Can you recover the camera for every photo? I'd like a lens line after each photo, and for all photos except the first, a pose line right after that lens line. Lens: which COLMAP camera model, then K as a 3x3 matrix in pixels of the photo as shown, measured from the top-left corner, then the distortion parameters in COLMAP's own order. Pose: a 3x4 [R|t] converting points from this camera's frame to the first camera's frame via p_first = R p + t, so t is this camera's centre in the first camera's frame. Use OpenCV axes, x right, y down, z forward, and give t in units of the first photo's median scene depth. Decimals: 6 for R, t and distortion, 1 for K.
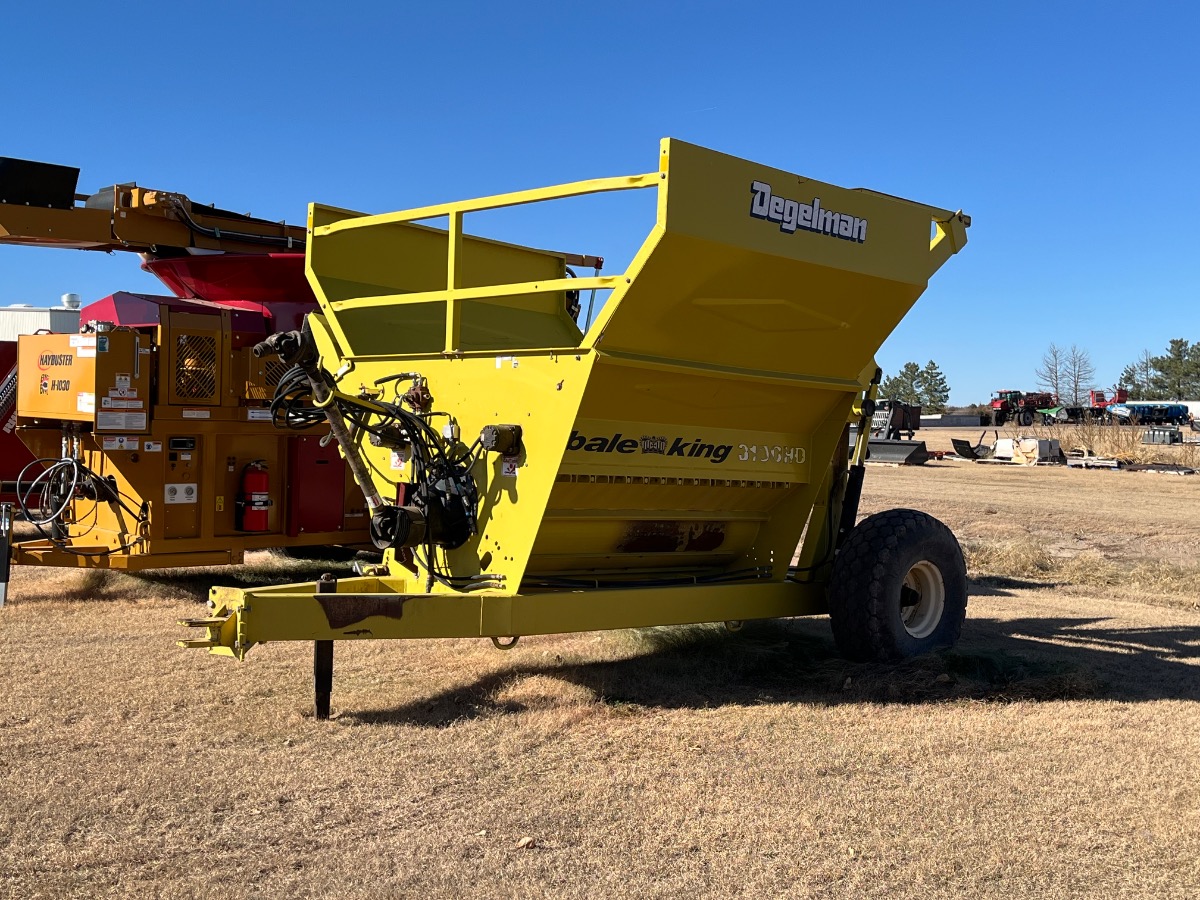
lens RADIAL K [[1413.2, 0, 599.9], [0, 1413.2, 448.1], [0, 0, 1]] dist [-0.006205, 0.000000]
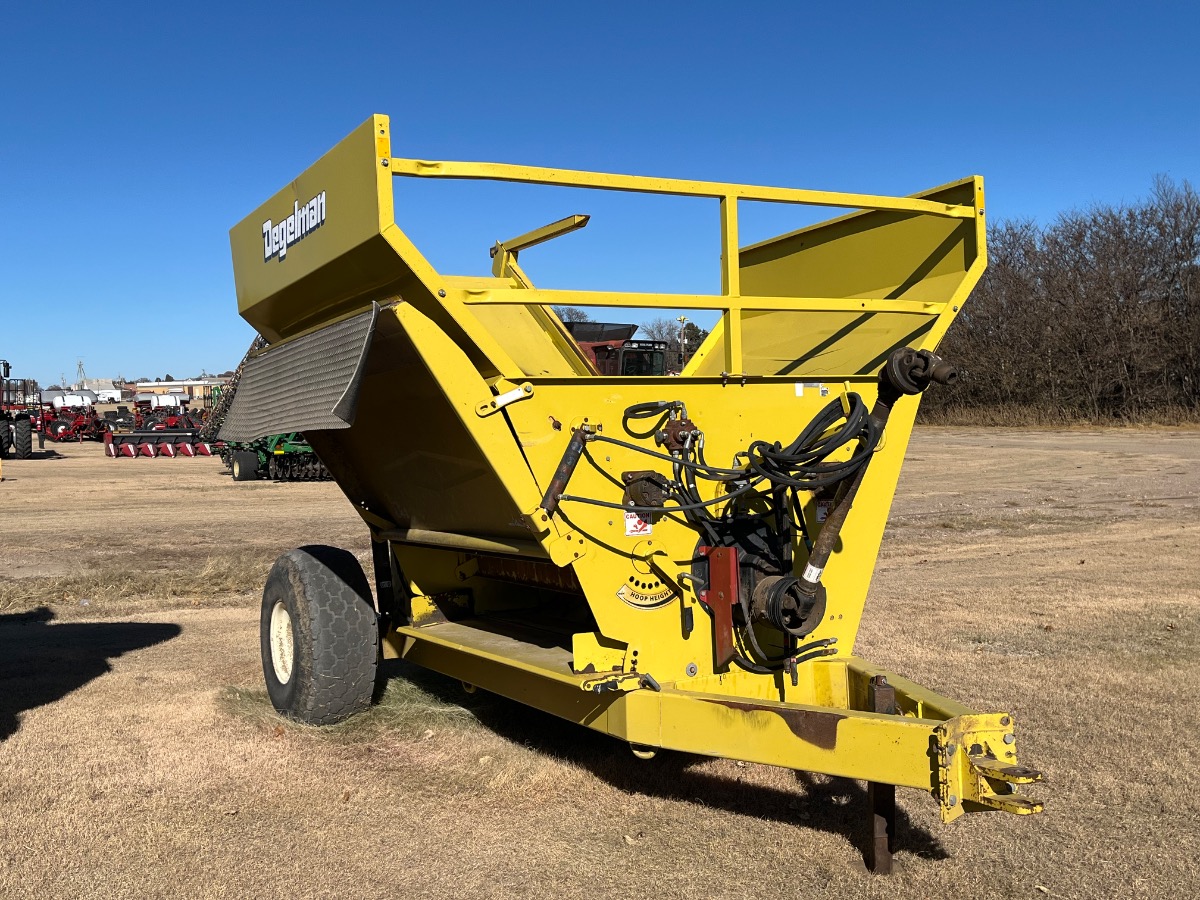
lens RADIAL K [[1243.3, 0, 599.3], [0, 1243.3, 453.8], [0, 0, 1]] dist [0.018735, 0.000000]
pose [[0.250764, -0.036829, 0.967347, -0.790440], [0.054831, 0.998212, 0.023790, -0.044779], [-0.966494, 0.047075, 0.252335, 0.898892]]
